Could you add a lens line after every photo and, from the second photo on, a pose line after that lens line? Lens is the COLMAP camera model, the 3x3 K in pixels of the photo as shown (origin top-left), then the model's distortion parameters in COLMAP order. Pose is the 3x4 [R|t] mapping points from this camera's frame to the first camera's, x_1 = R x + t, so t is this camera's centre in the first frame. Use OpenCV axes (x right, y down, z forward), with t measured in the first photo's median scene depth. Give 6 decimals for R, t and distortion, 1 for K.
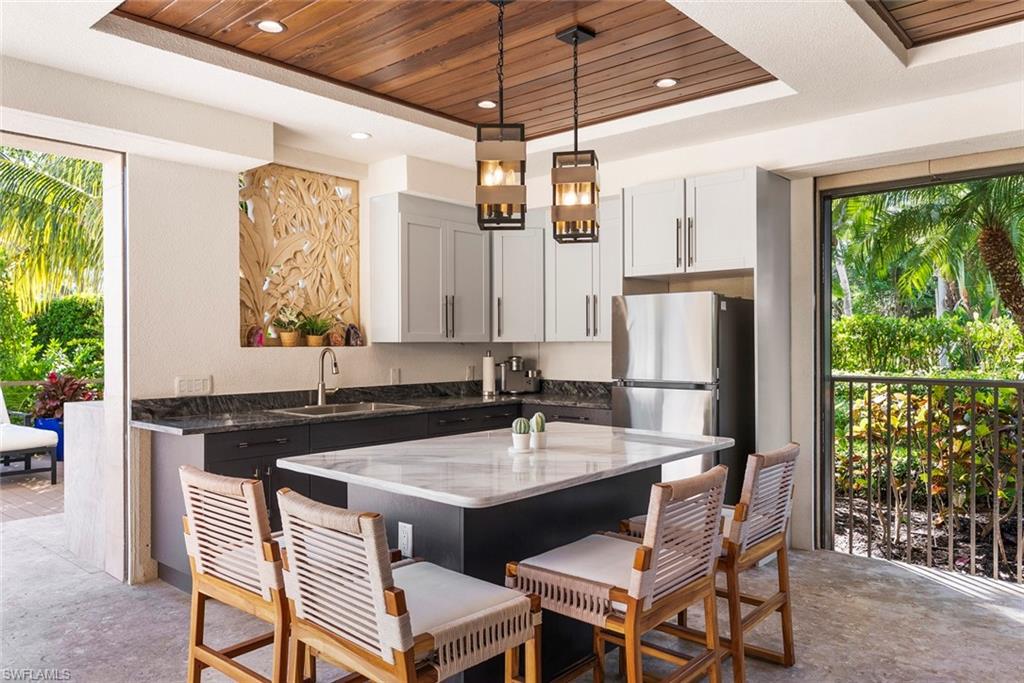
lens RADIAL K [[733.8, 0, 507.6], [0, 733.8, 339.3], [0, 0, 1]] dist [0.014364, 0.002106]
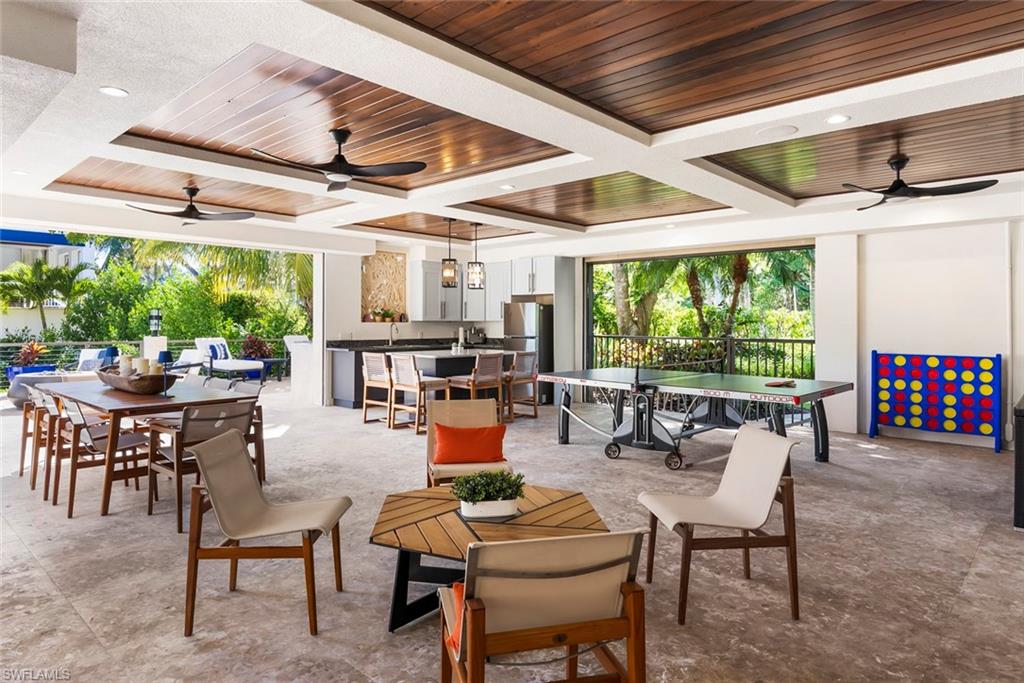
lens RADIAL K [[598.8, 0, 508.9], [0, 598.8, 315.4], [0, 0, 1]] dist [-0.004985, 0.000147]
pose [[0.999859, 0.005680, -0.015790, 0.184894], [-0.005784, 0.999962, -0.006517, -0.002655], [0.015753, 0.006608, 0.999854, -1.053656]]
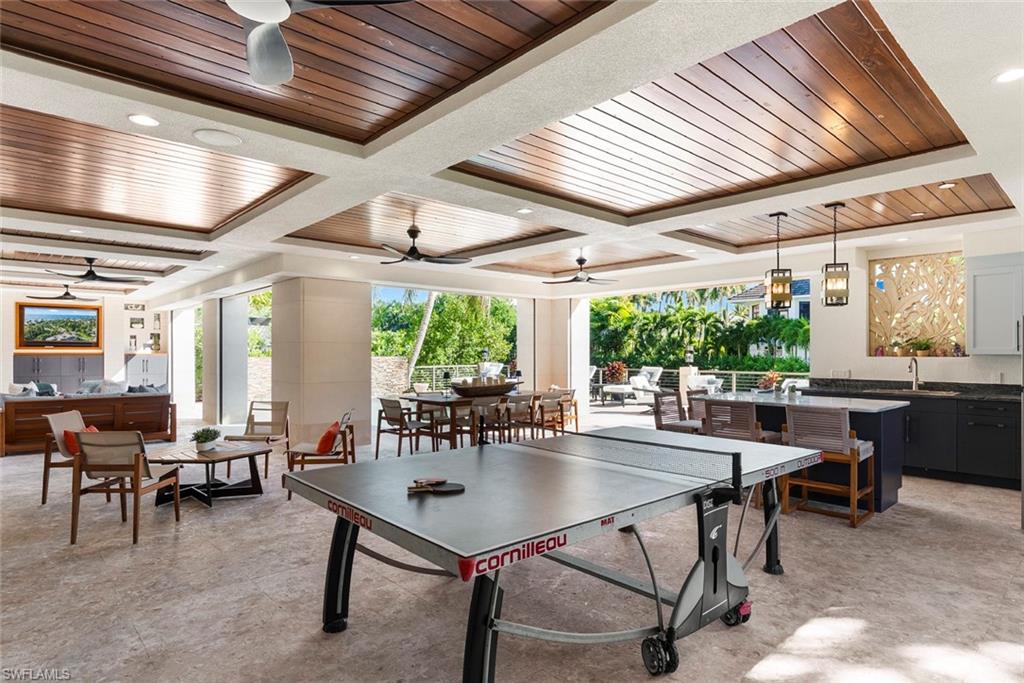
lens RADIAL K [[558.8, 0, 511.2], [0, 558.8, 343.8], [0, 0, 1]] dist [0.002586, 0.000033]
pose [[-0.095376, -0.013390, -0.995351, 1.159595], [0.004385, 0.999894, -0.013872, -0.006386], [0.995432, -0.005687, -0.095308, 0.169549]]
